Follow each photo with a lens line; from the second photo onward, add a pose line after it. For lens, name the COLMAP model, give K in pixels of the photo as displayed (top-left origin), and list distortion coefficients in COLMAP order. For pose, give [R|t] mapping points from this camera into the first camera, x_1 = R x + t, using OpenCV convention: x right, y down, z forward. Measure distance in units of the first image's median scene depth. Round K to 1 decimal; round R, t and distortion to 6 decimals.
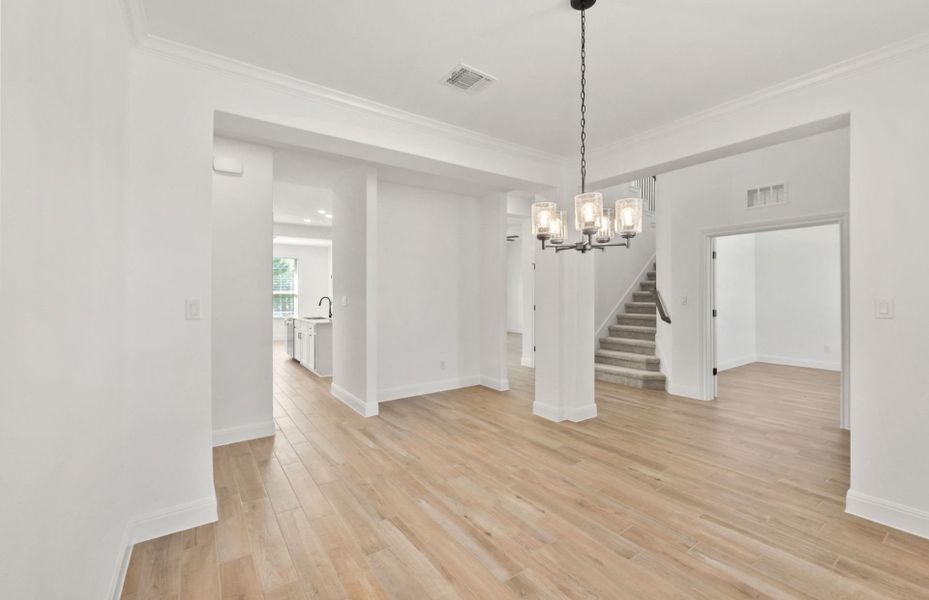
lens RADIAL K [[394.1, 0, 468.3], [0, 394.1, 292.9], [0, 0, 1]] dist [-0.008548, -0.000149]
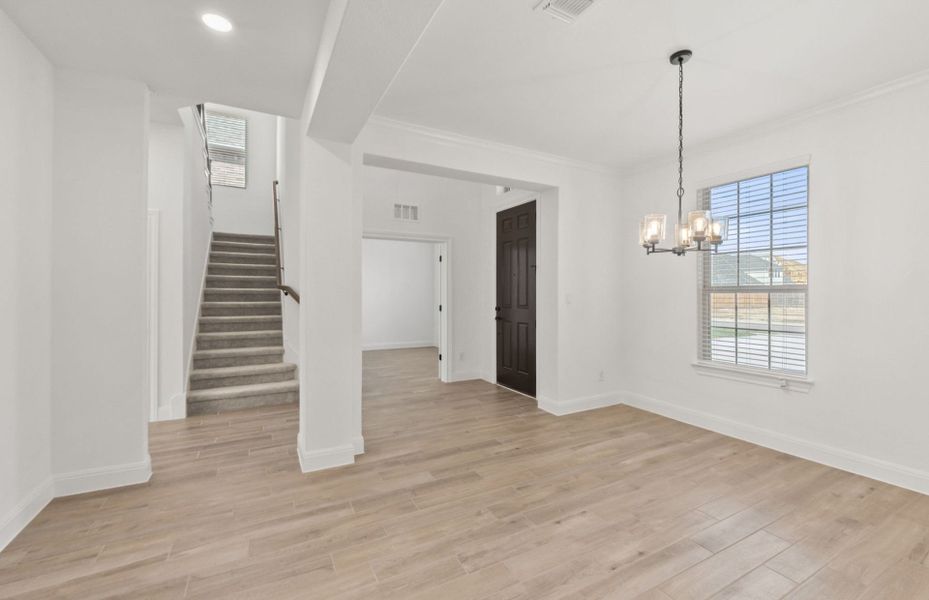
lens RADIAL K [[394.1, 0, 468.3], [0, 394.1, 292.9], [0, 0, 1]] dist [-0.008548, -0.000149]
pose [[0.106629, 0.006782, 0.994276, -0.639178], [-0.002548, 0.999975, -0.006548, 0.020846], [-0.994296, -0.001836, 0.106644, 0.942377]]
